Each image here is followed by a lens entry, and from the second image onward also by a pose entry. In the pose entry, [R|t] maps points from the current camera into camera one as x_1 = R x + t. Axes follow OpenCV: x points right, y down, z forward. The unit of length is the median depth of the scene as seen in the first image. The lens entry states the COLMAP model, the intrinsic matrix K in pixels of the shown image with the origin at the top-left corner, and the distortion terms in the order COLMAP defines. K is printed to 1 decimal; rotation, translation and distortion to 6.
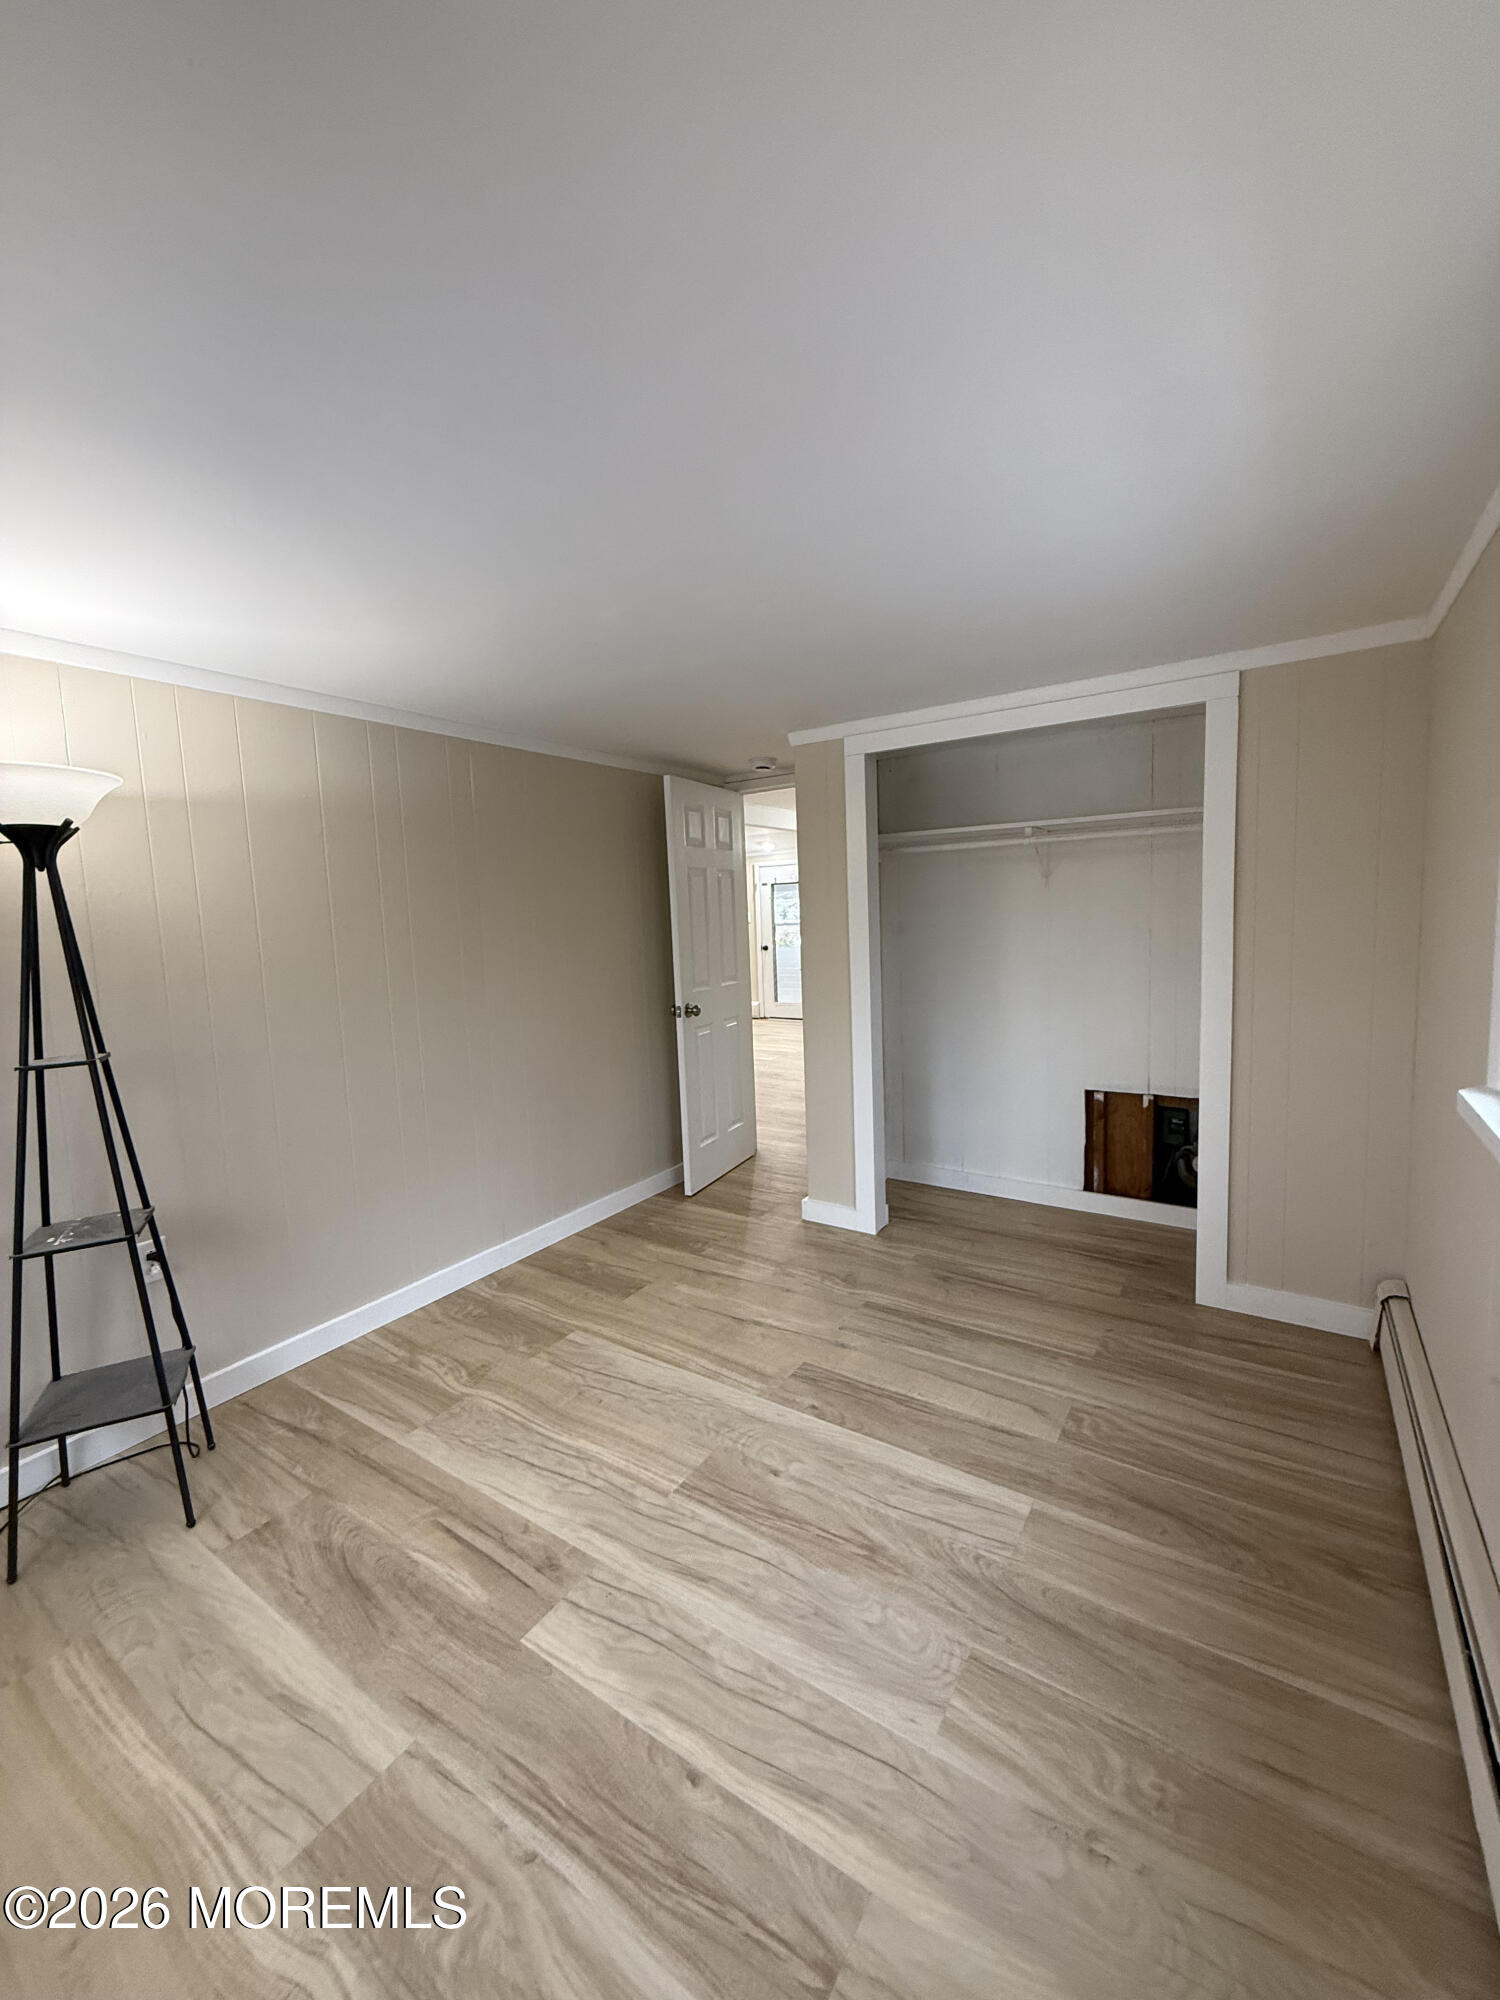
lens RADIAL K [[791.4, 0, 754.0], [0, 791.4, 990.1], [0, 0, 1]] dist [-0.002525, 0.000394]
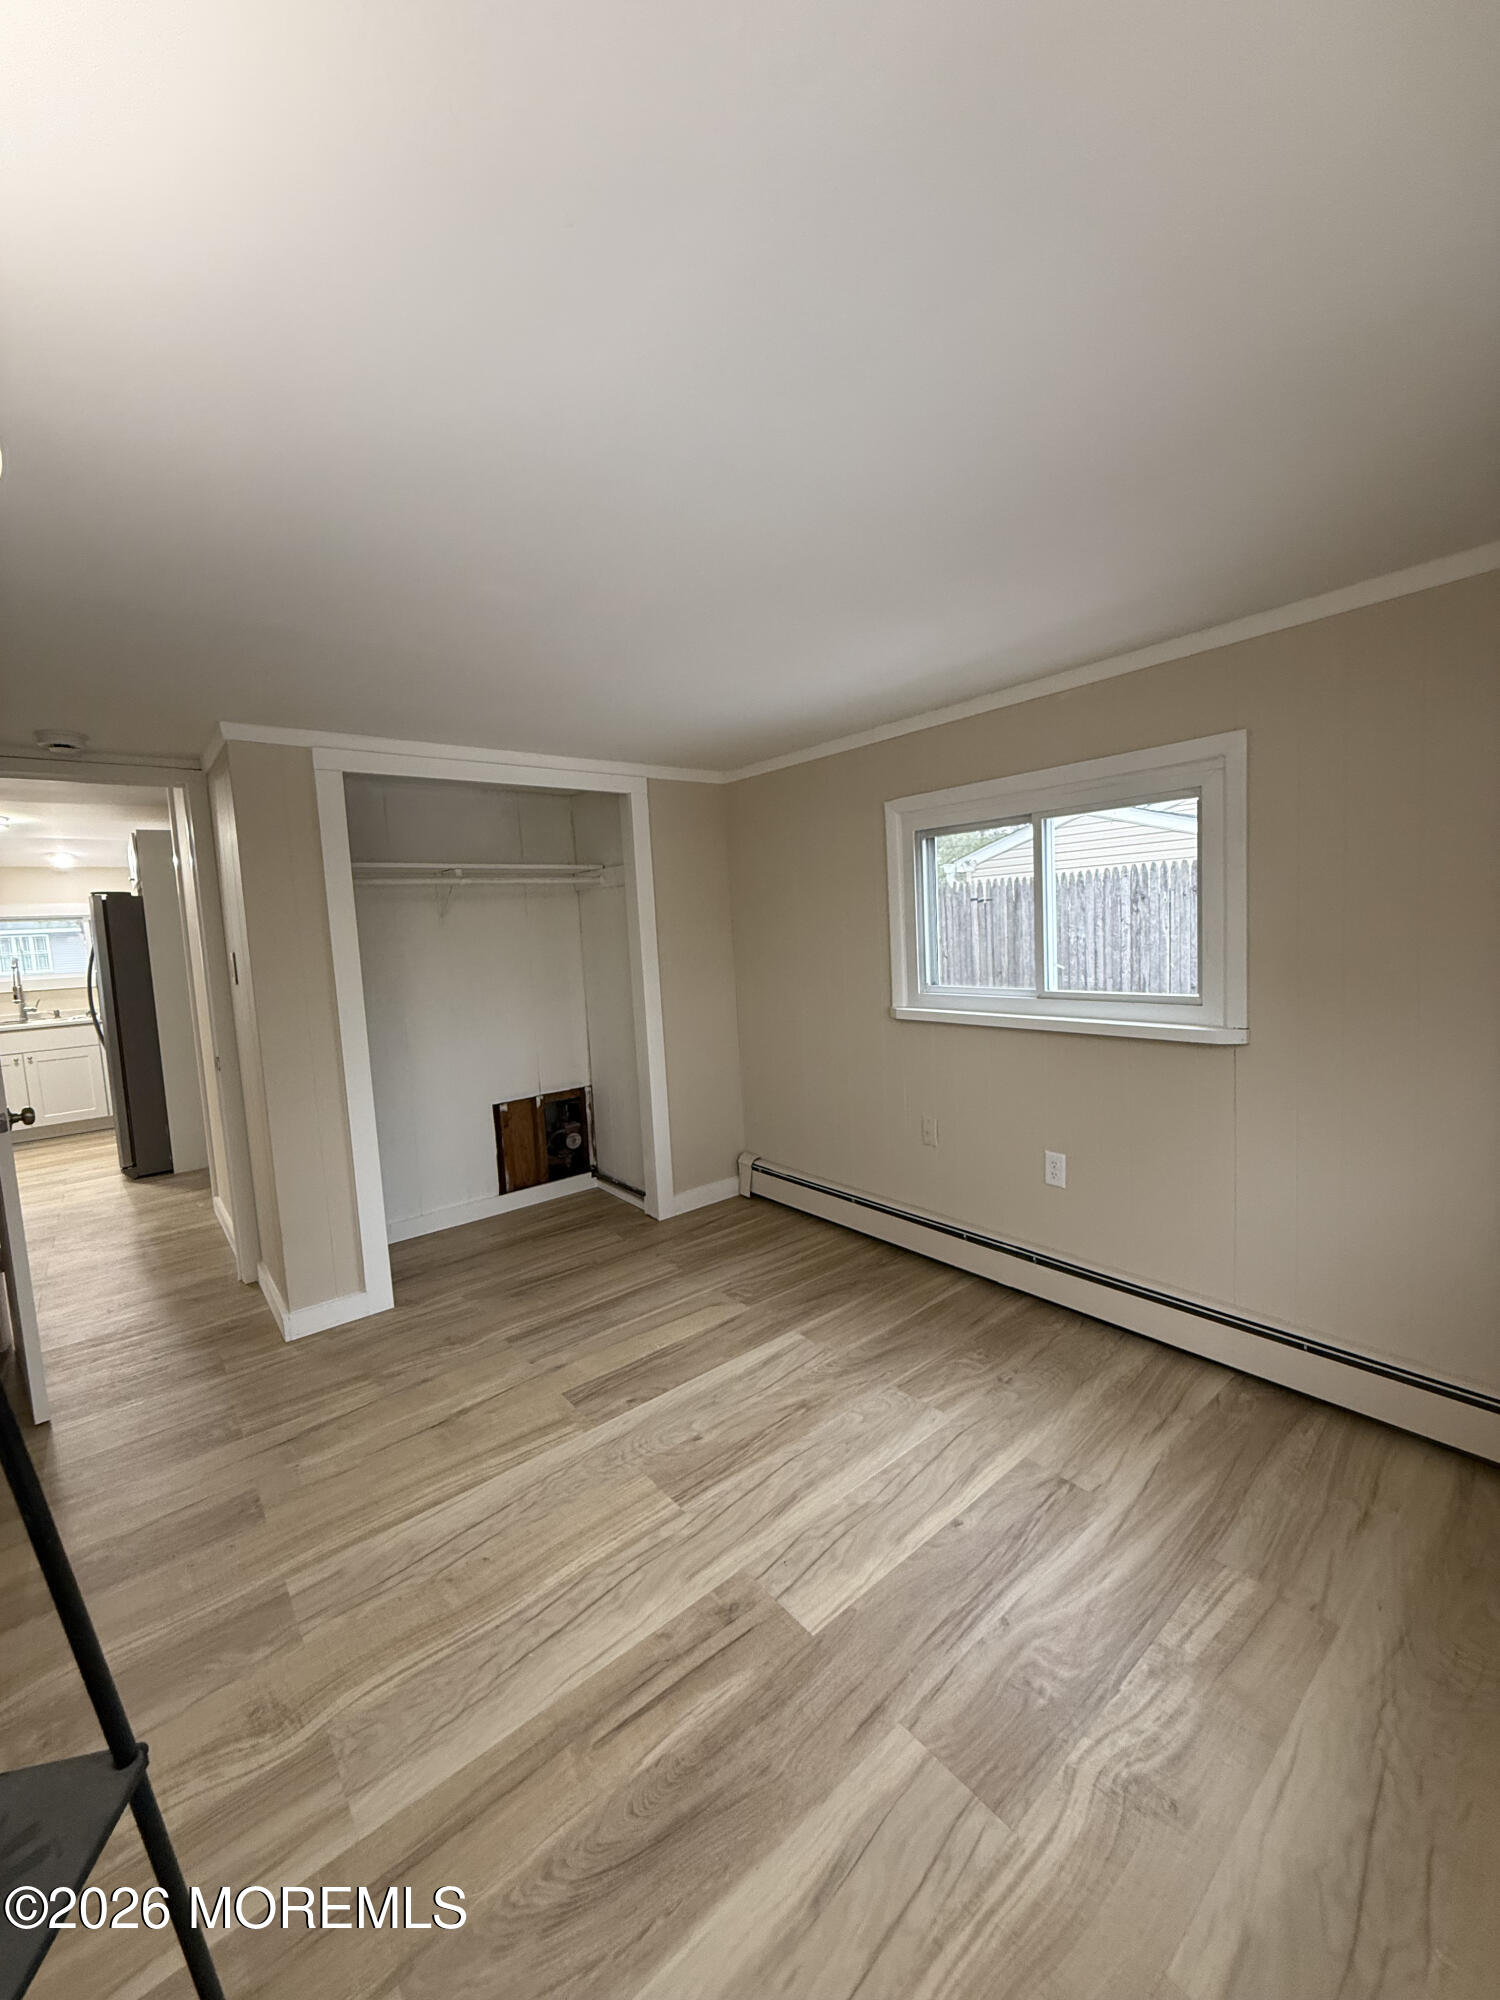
lens RADIAL K [[791.4, 0, 754.0], [0, 791.4, 990.1], [0, 0, 1]] dist [-0.002525, 0.000394]
pose [[0.291359, -0.059056, 0.954789, -1.022673], [0.133632, 0.990819, 0.020506, -0.017613], [-0.947234, 0.121615, 0.296576, 0.559891]]
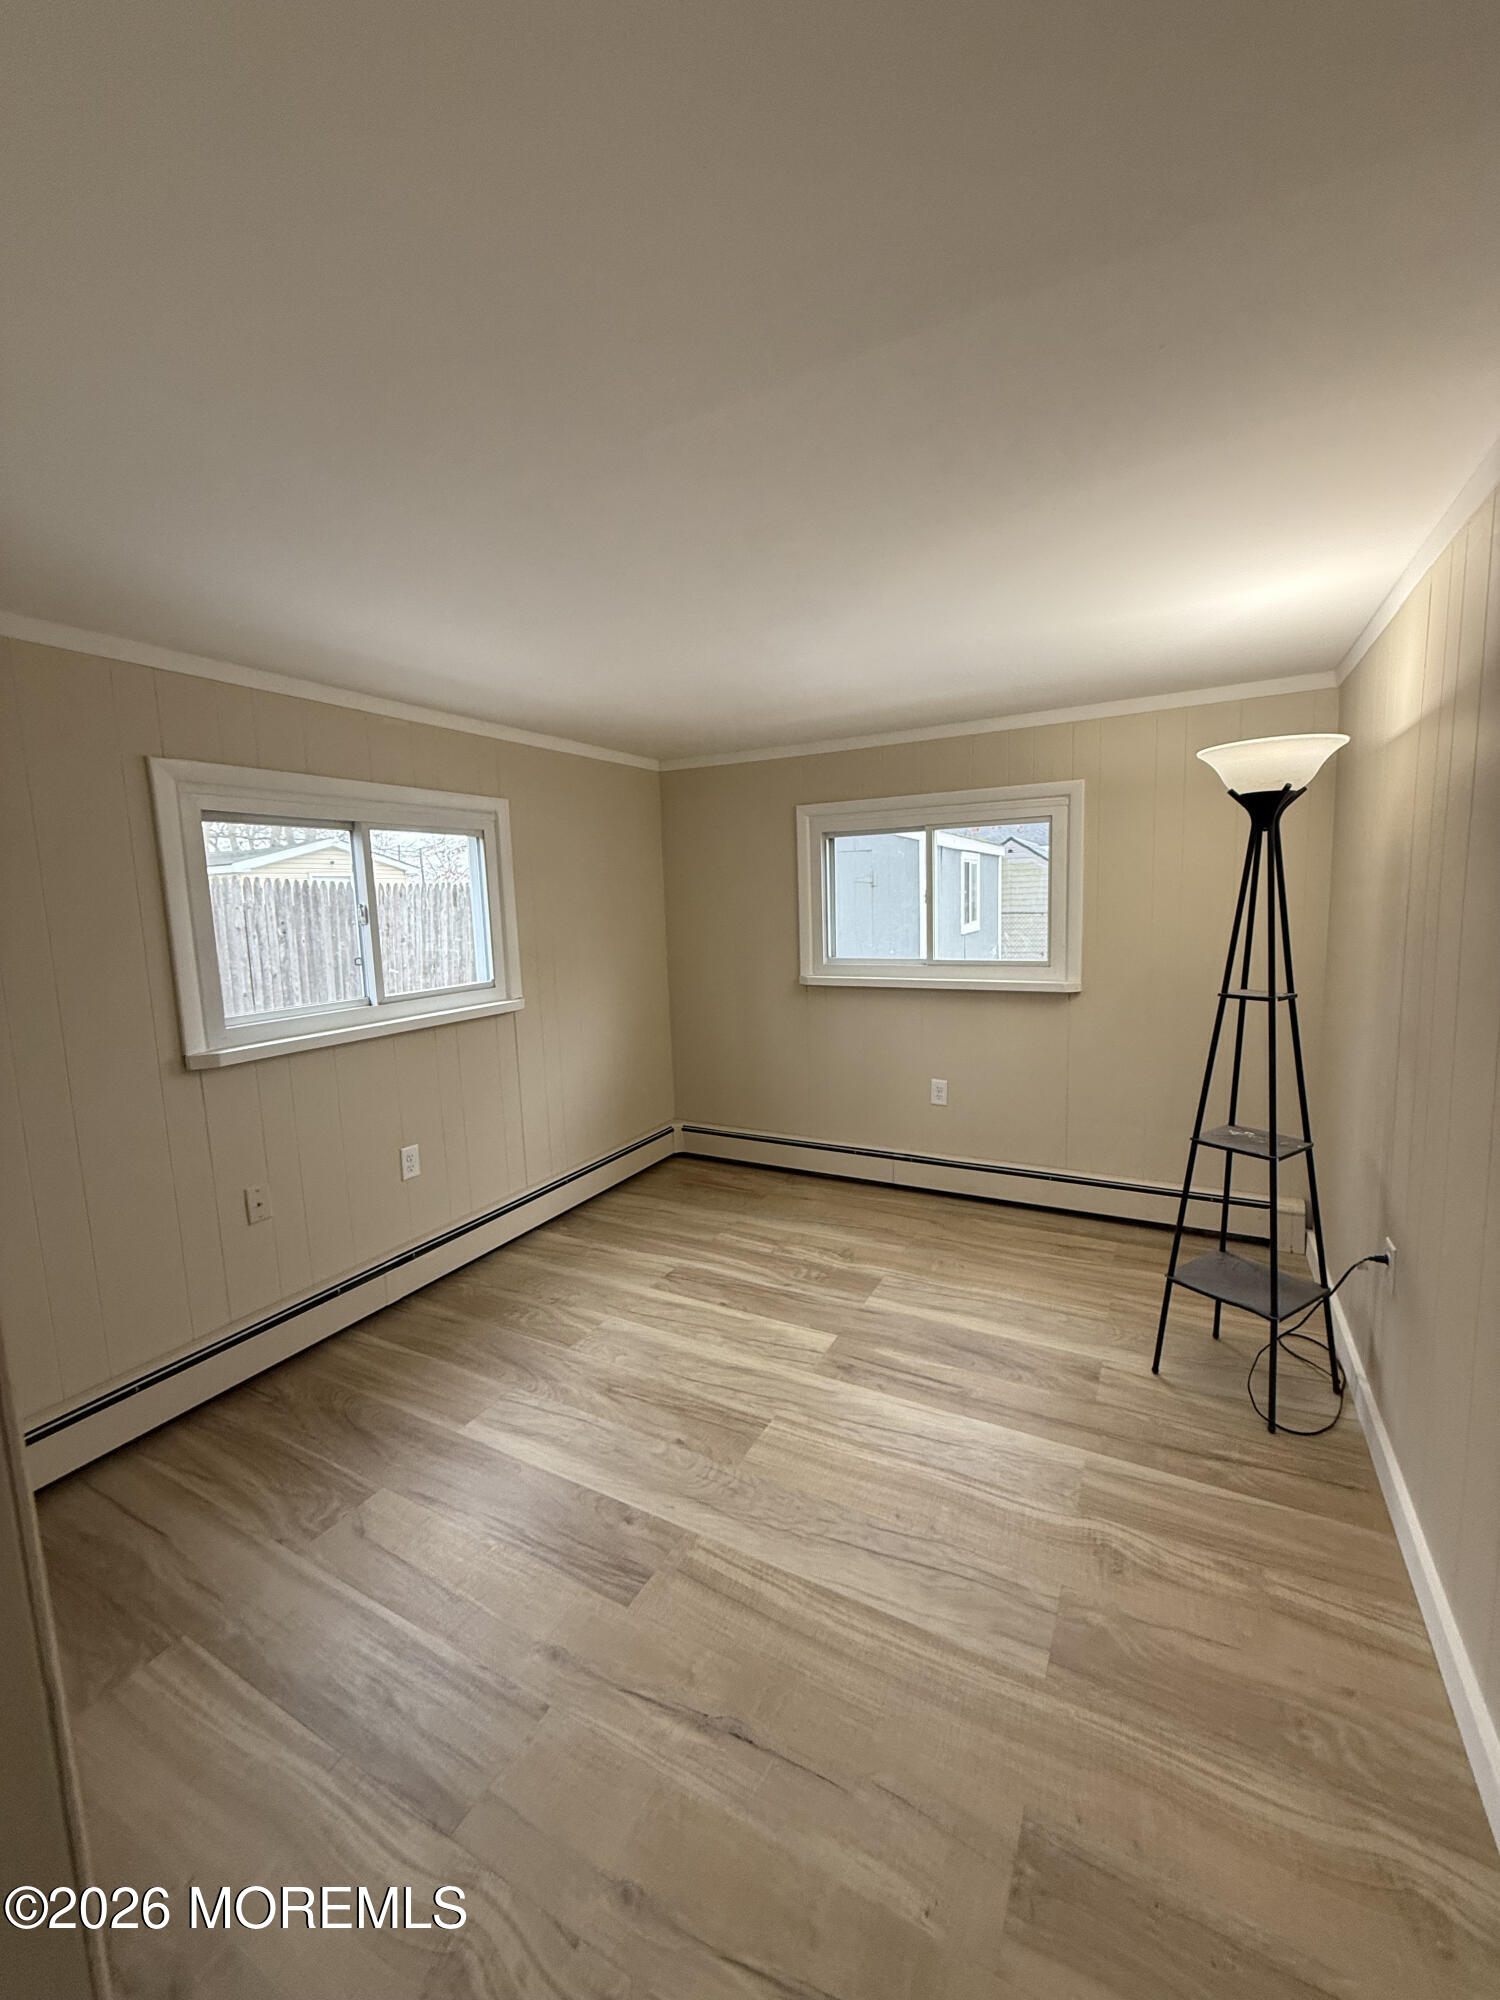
lens RADIAL K [[791.4, 0, 754.0], [0, 791.4, 990.1], [0, 0, 1]] dist [-0.002525, 0.000394]
pose [[-0.993477, 0.080499, -0.080766, -0.037706], [0.061245, 0.974125, 0.217554, -0.212638], [0.096190, 0.211188, -0.972701, 2.034449]]
